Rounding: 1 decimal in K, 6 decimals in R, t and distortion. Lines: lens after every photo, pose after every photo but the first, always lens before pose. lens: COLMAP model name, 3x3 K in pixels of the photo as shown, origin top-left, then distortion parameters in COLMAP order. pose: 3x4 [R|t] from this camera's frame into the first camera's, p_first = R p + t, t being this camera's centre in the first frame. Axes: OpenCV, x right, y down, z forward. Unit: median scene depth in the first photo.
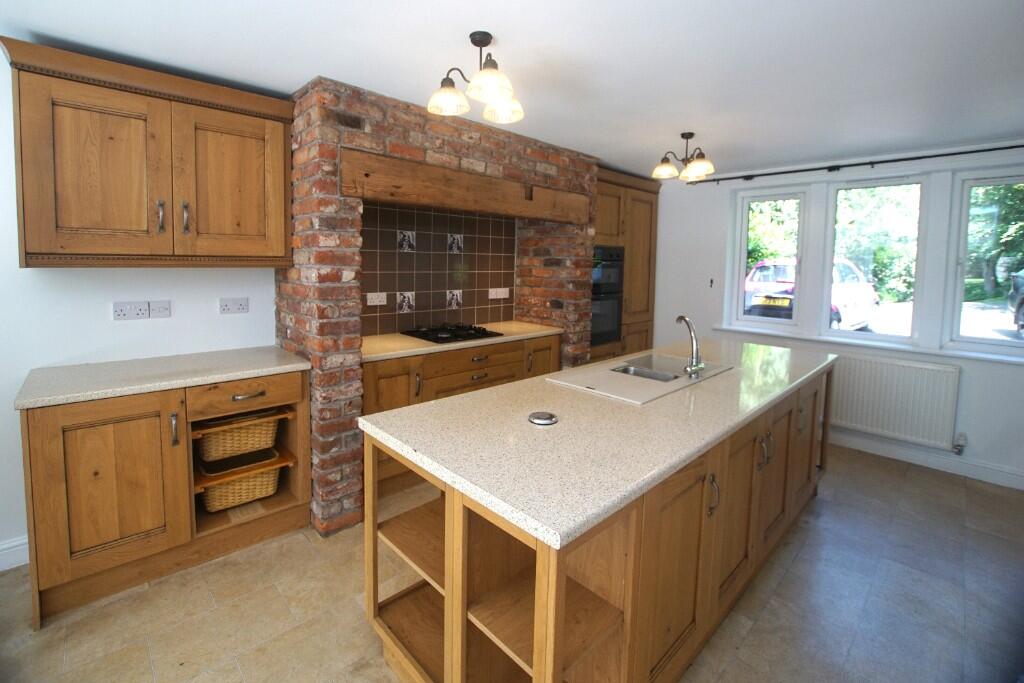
lens RADIAL K [[450.7, 0, 511.0], [0, 450.7, 293.8], [0, 0, 1]] dist [-0.038462, 0.006684]
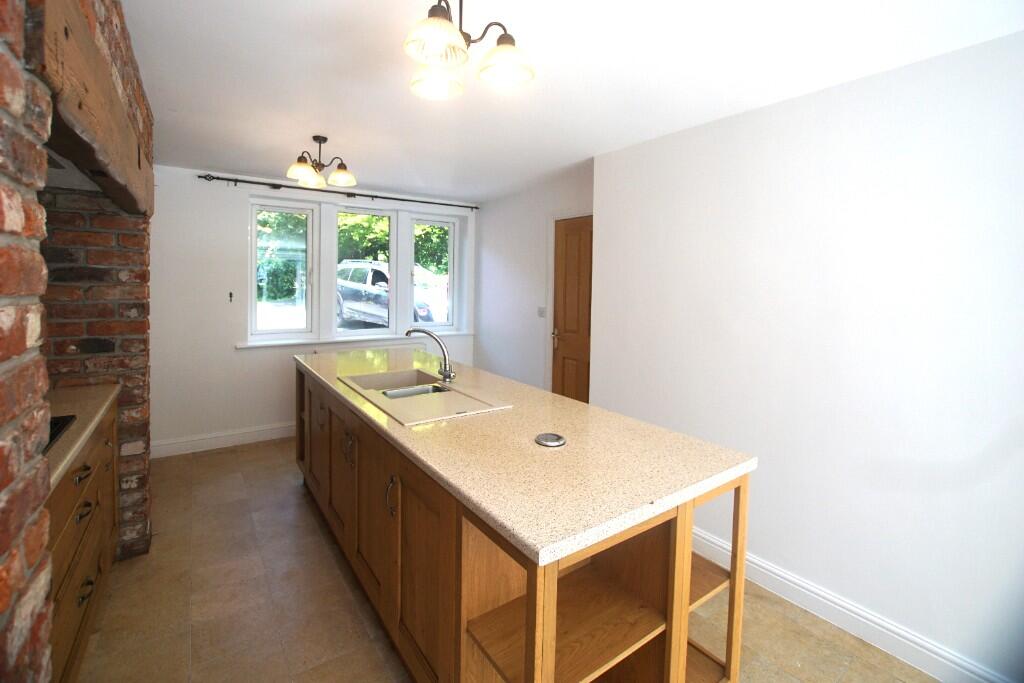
lens RADIAL K [[450.7, 0, 511.0], [0, 450.7, 293.8], [0, 0, 1]] dist [-0.038462, 0.006684]
pose [[0.151238, -0.042454, 0.987585, -0.559544], [0.054421, 0.997920, 0.034564, -0.051950], [-0.986998, 0.048518, 0.153234, 0.566725]]
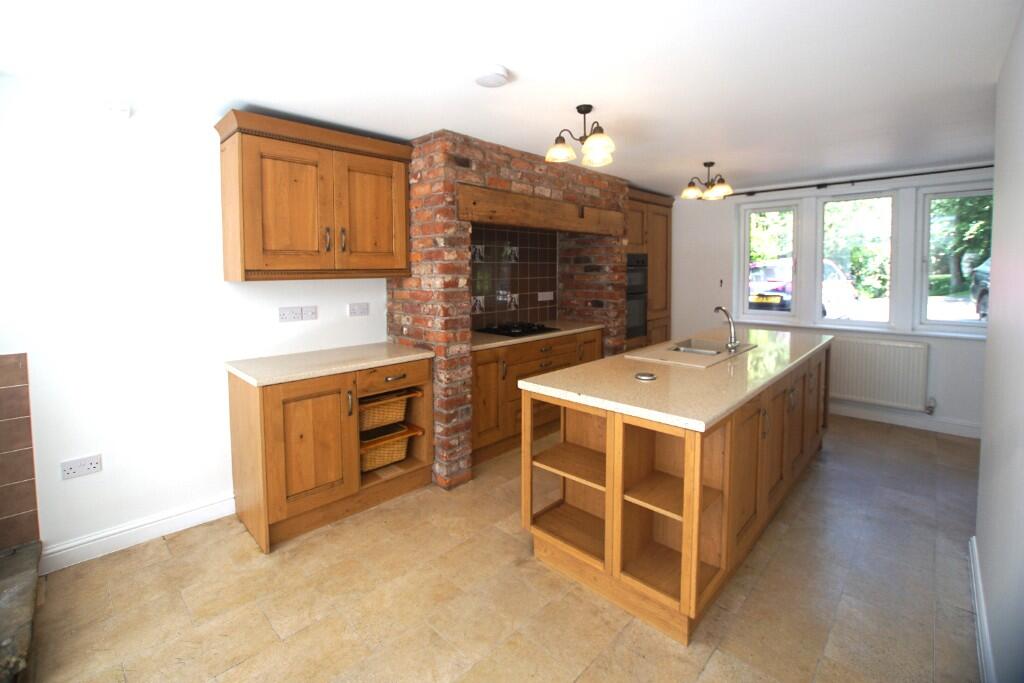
lens RADIAL K [[450.7, 0, 511.0], [0, 450.7, 293.8], [0, 0, 1]] dist [-0.038462, 0.006684]
pose [[0.999014, -0.026765, 0.035412, -0.248437], [0.027385, 0.999478, -0.017147, 0.016047], [-0.034934, 0.018100, 0.999226, -0.259574]]
